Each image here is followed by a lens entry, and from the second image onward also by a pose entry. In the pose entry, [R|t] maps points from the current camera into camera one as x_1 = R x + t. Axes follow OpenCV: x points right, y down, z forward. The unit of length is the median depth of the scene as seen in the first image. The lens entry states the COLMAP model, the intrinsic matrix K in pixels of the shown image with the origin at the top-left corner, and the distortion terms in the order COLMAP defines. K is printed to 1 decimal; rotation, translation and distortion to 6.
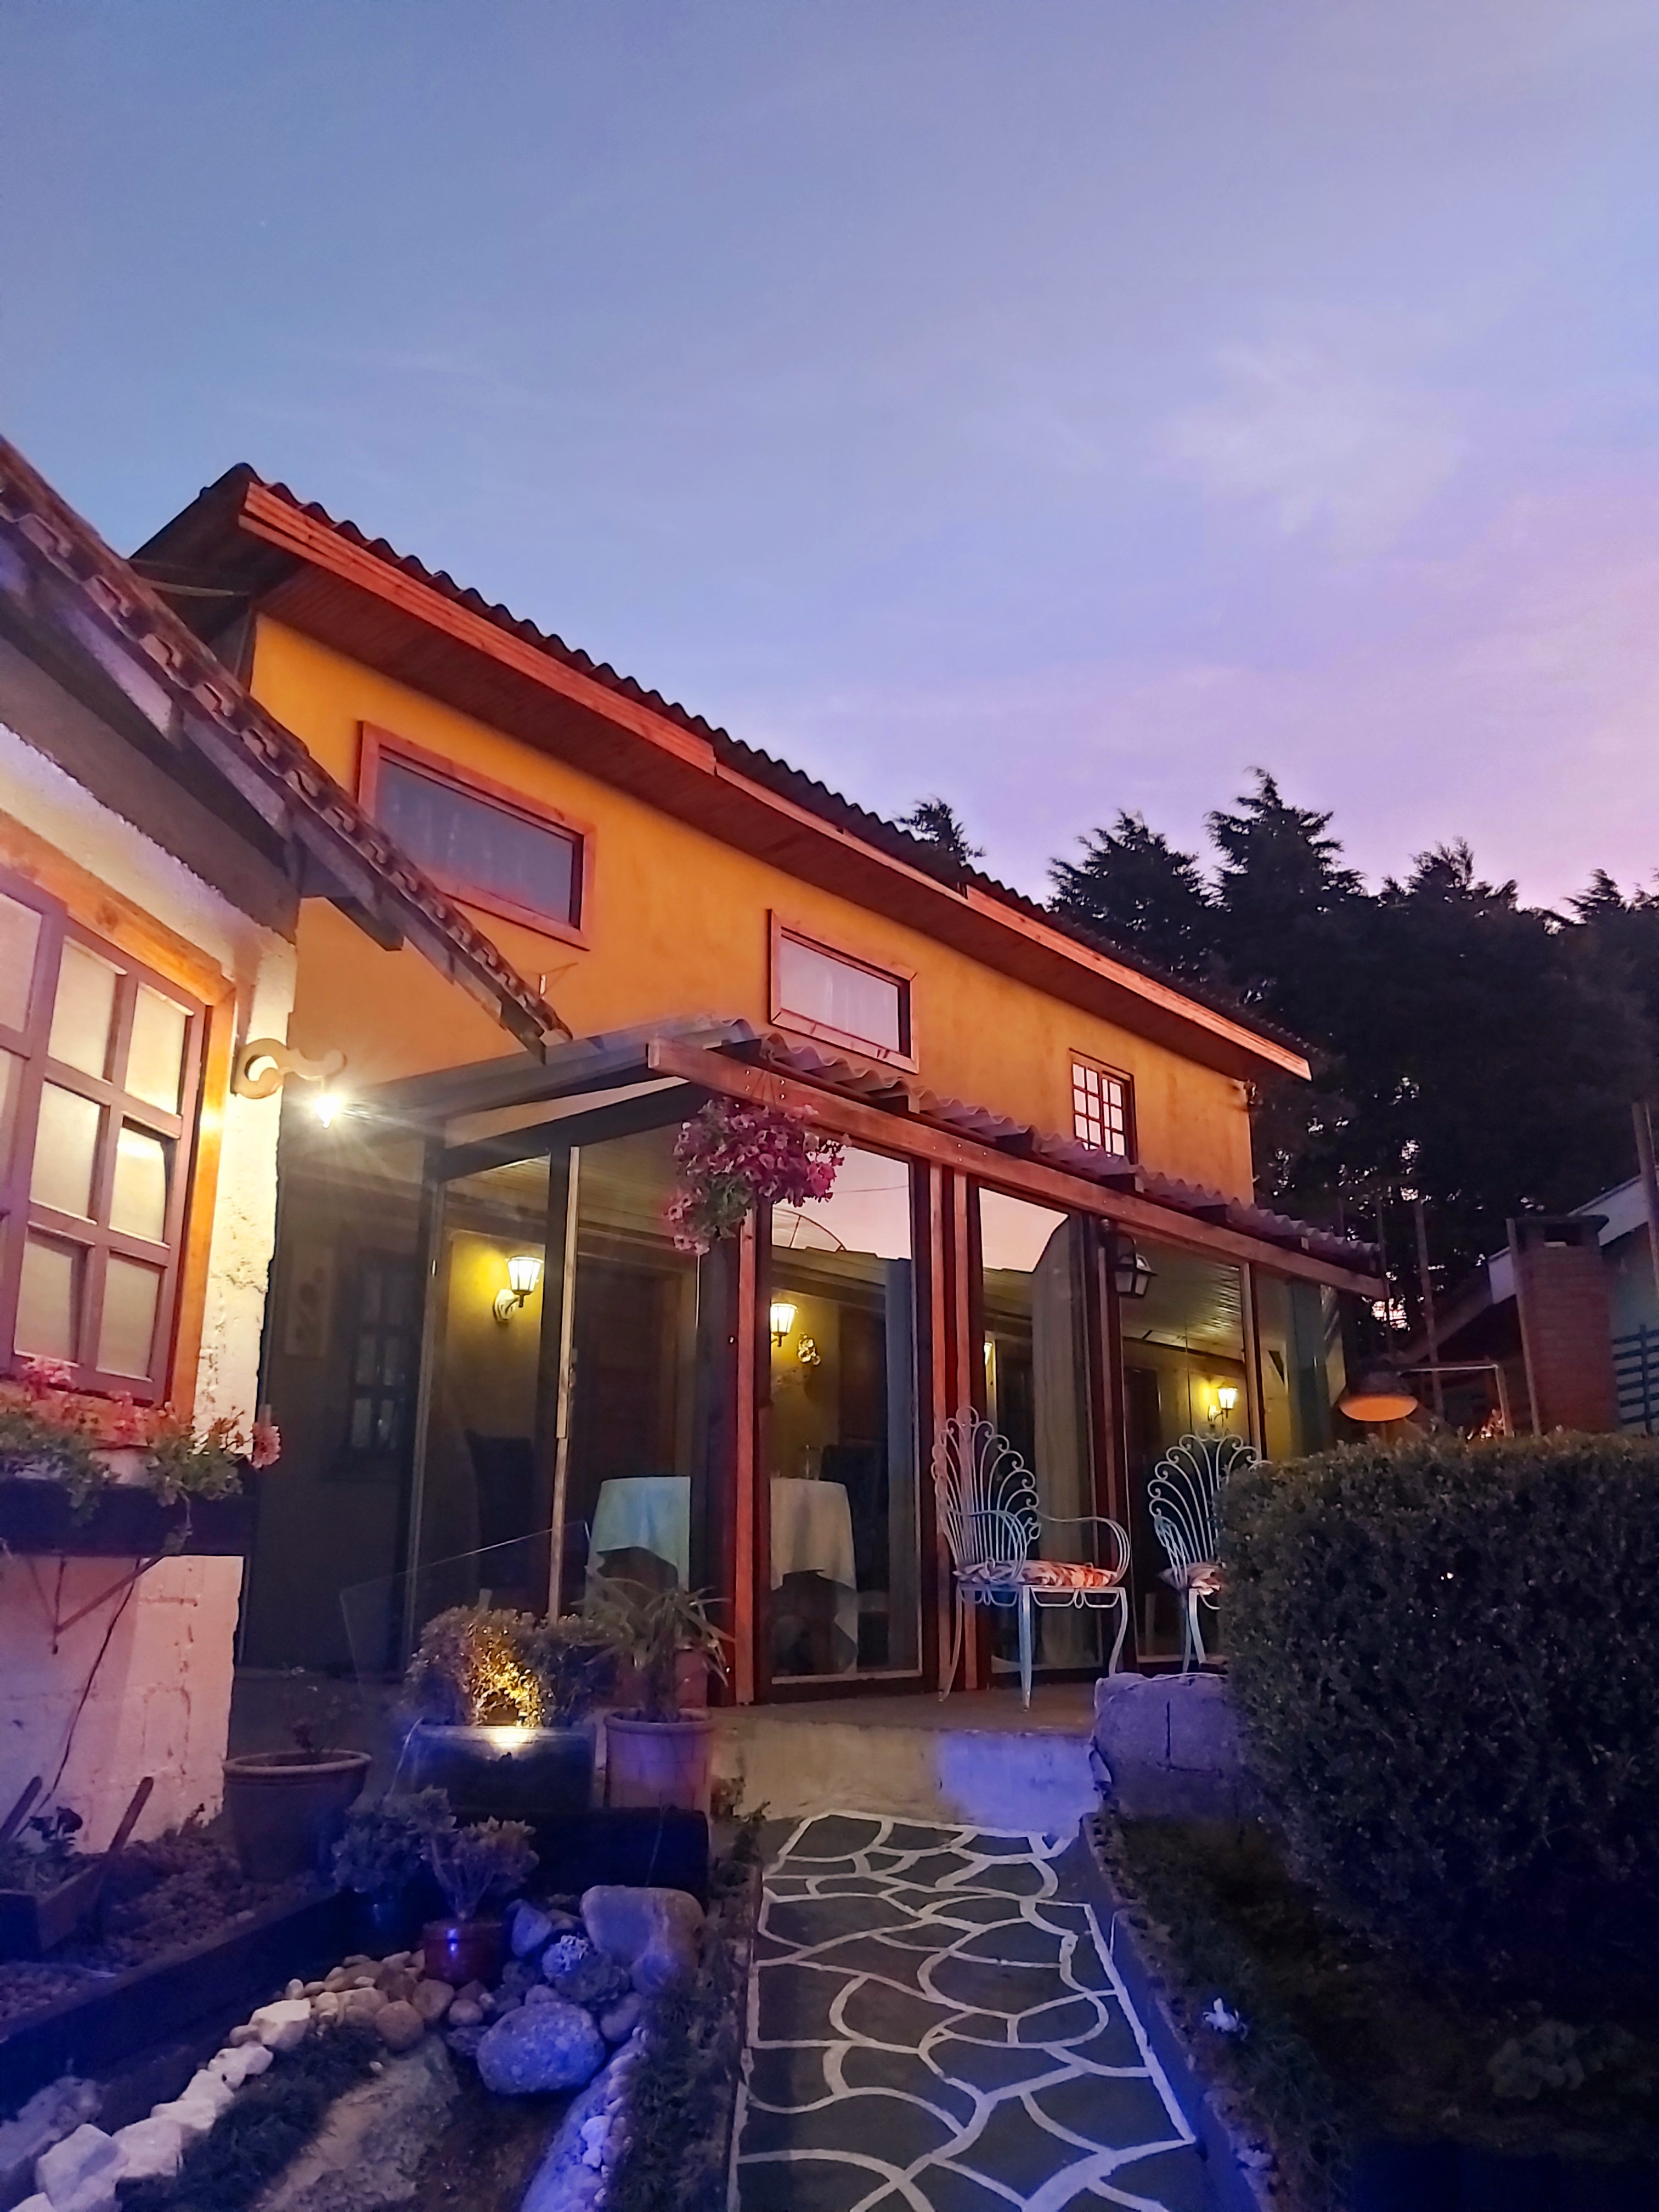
lens RADIAL K [[1690.1, 0, 829.5], [0, 1690.1, 1108.2], [0, 0, 1]] dist [0.047346, -0.076774]
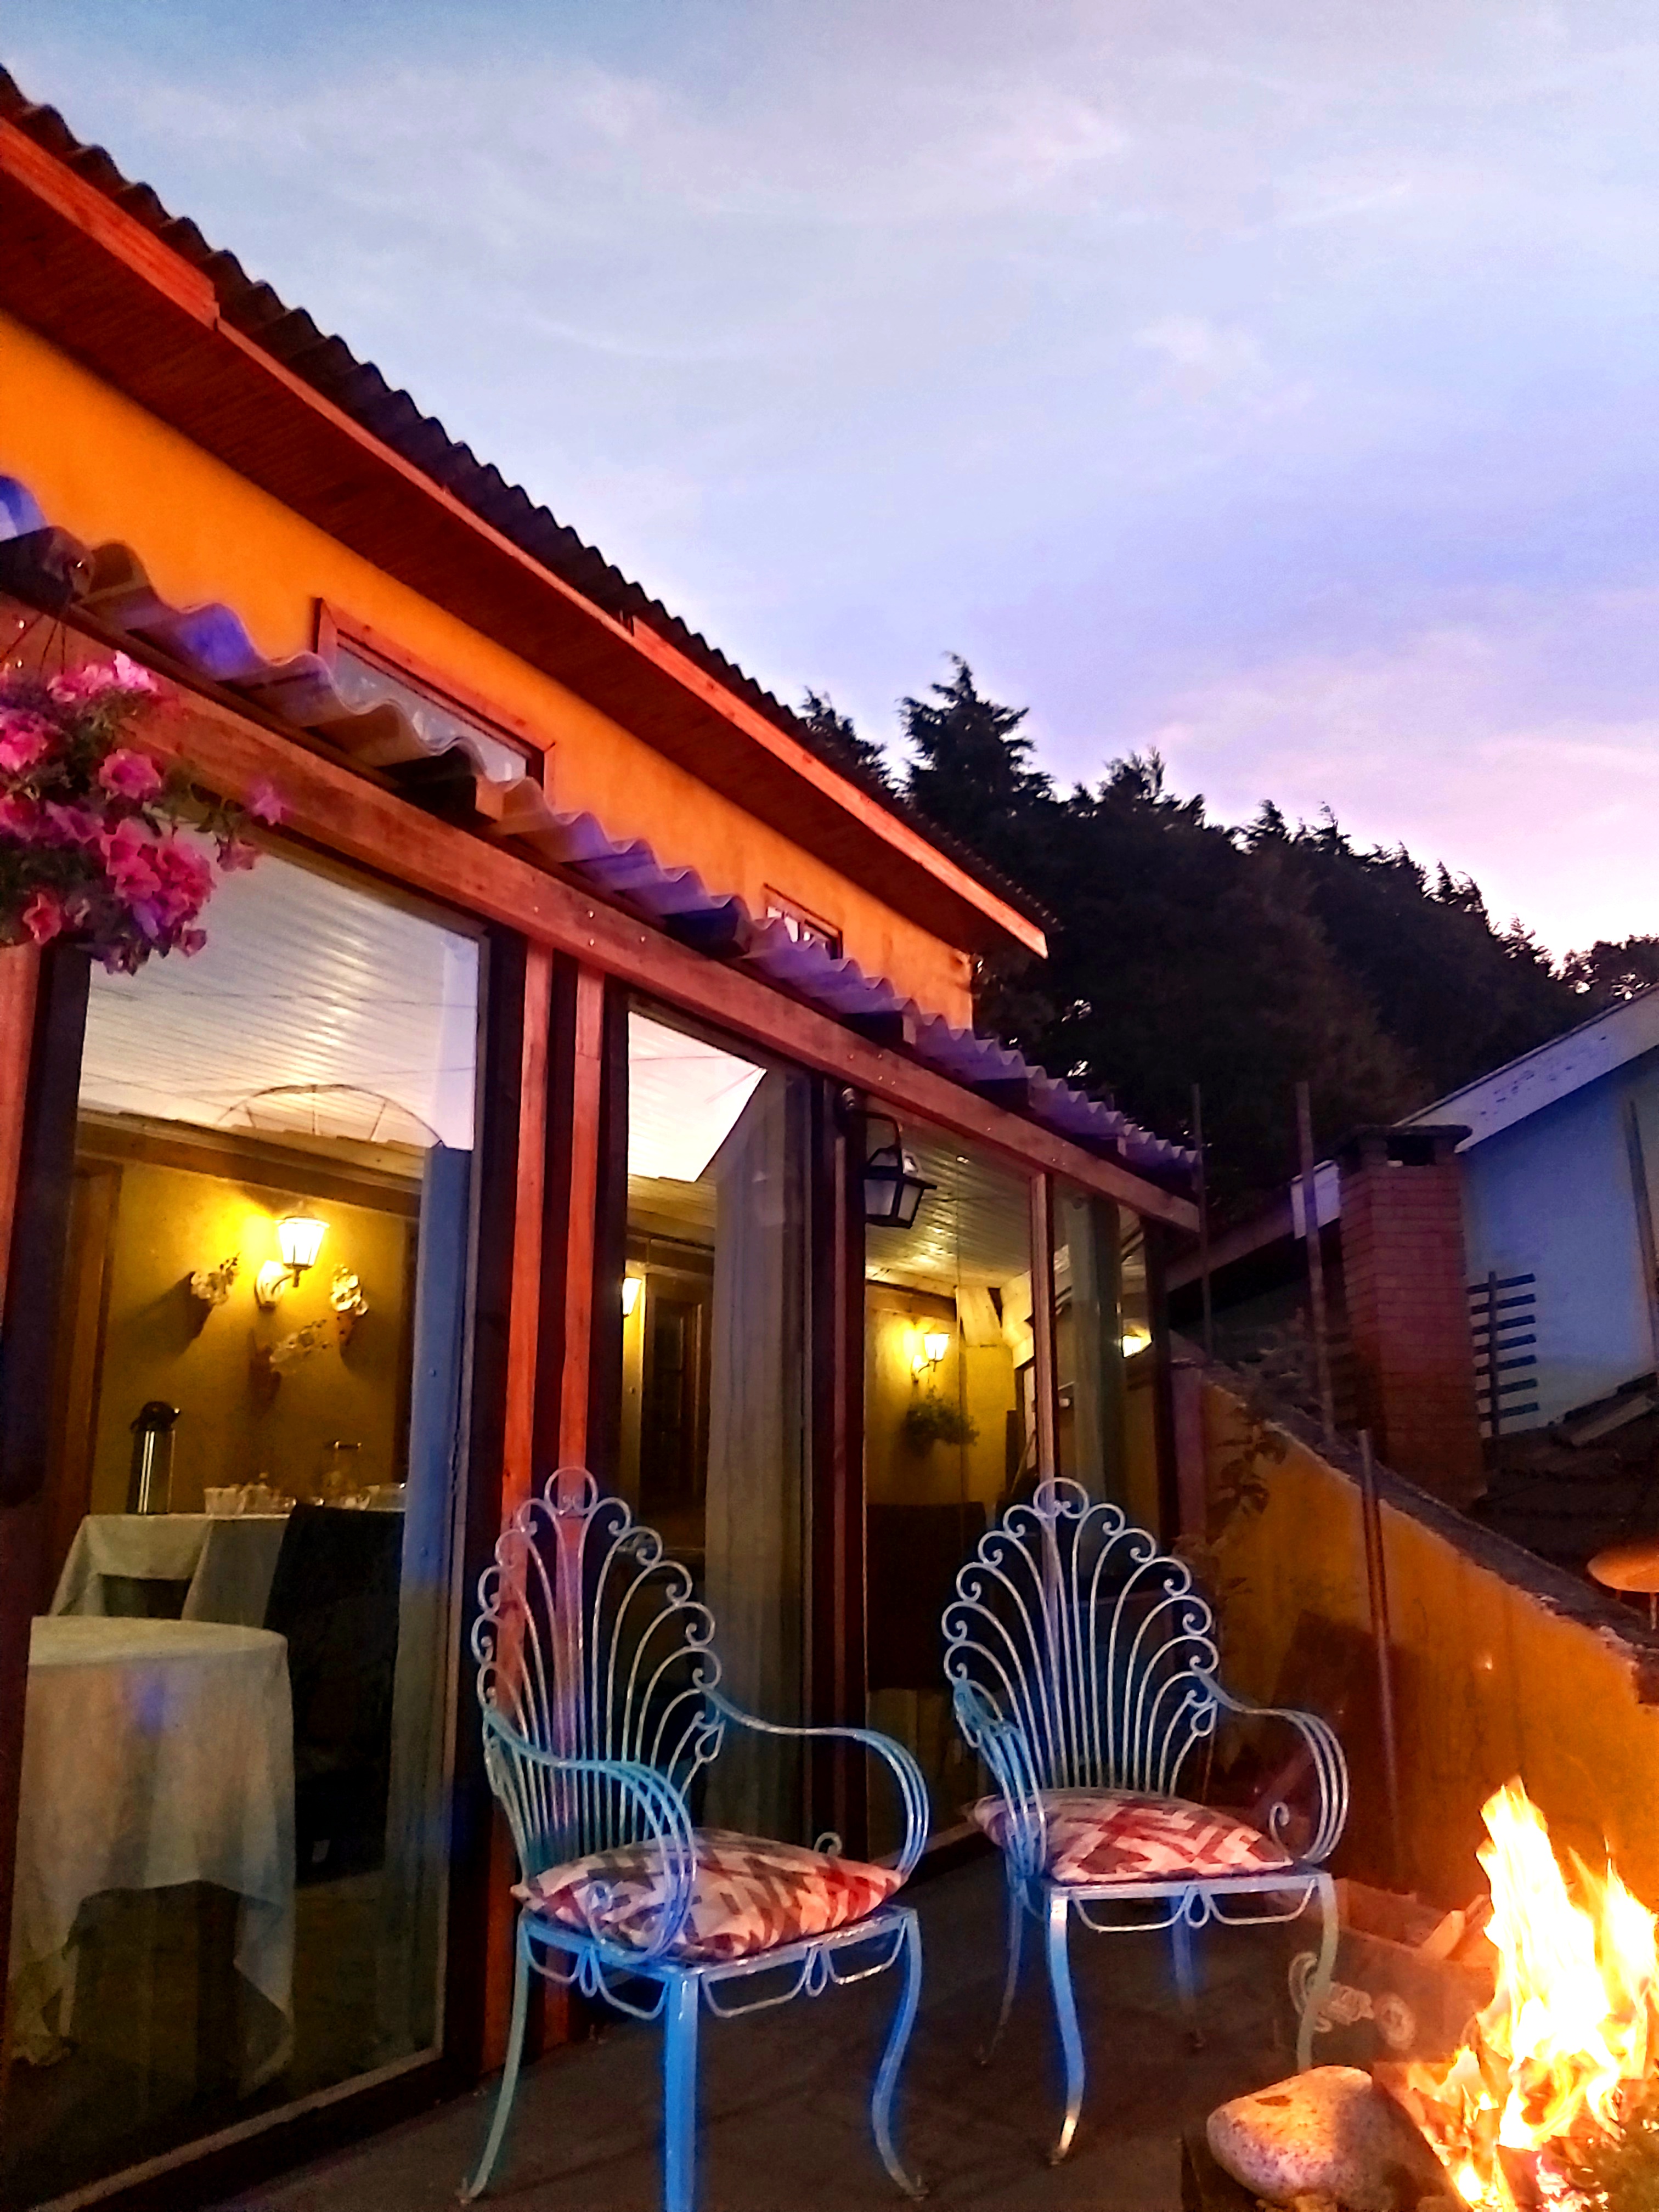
lens RADIAL K [[1690.1, 0, 866.7], [0, 1690.1, 1083.8], [0, 0, 1]] dist [0.047346, -0.076774]
pose [[0.974405, 0.042597, 0.220726, 0.050968], [-0.050917, 0.998185, 0.032144, 0.053590], [-0.218956, -0.042560, 0.974806, 0.522597]]
